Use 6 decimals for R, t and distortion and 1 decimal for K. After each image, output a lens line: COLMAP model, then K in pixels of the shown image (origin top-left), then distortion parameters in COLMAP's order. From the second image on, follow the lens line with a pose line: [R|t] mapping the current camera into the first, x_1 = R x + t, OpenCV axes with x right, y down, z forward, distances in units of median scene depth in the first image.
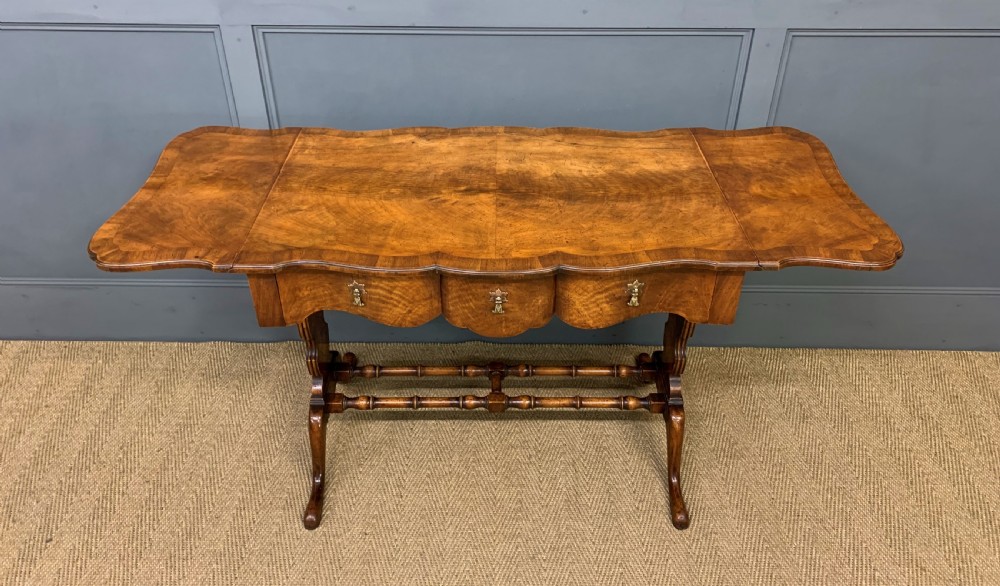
lens RADIAL K [[757.6, 0, 500.2], [0, 757.6, 252.1], [0, 0, 1]] dist [0.041981, -0.049840]
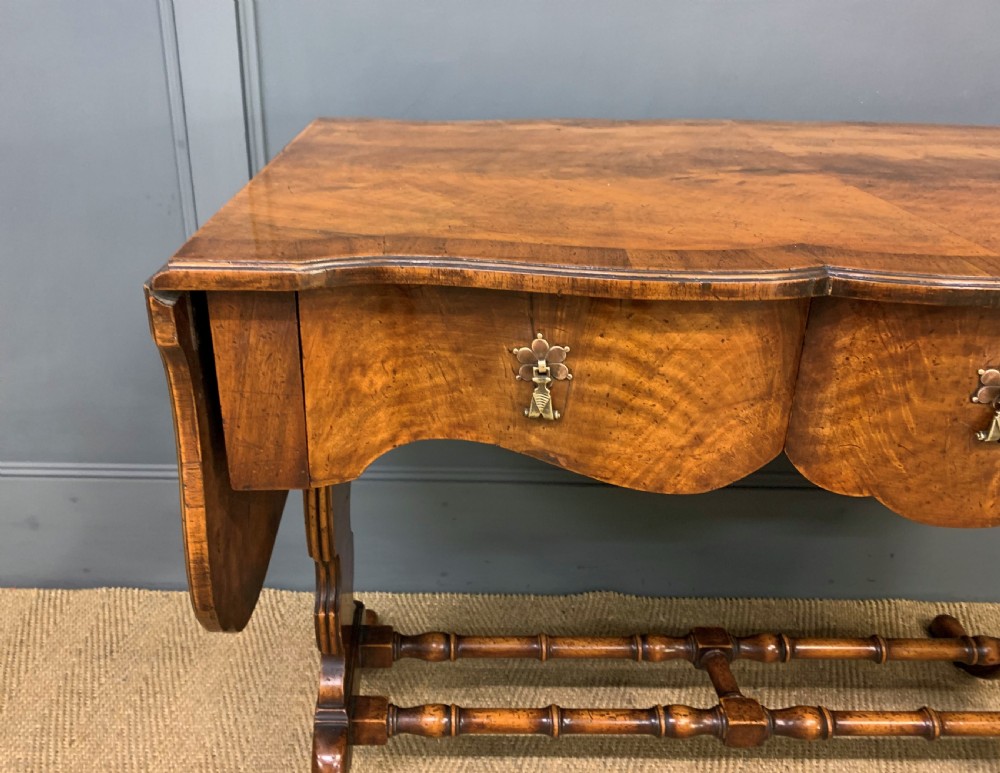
lens RADIAL K [[852.3, 0, 439.6], [0, 852.3, 357.8], [0, 0, 1]] dist [0.023305, -0.009658]
pose [[0.999916, 0.003310, -0.012524, -0.186409], [-0.005562, 0.982845, -0.184351, 0.092815], [0.011699, 0.184406, 0.982781, 0.525624]]
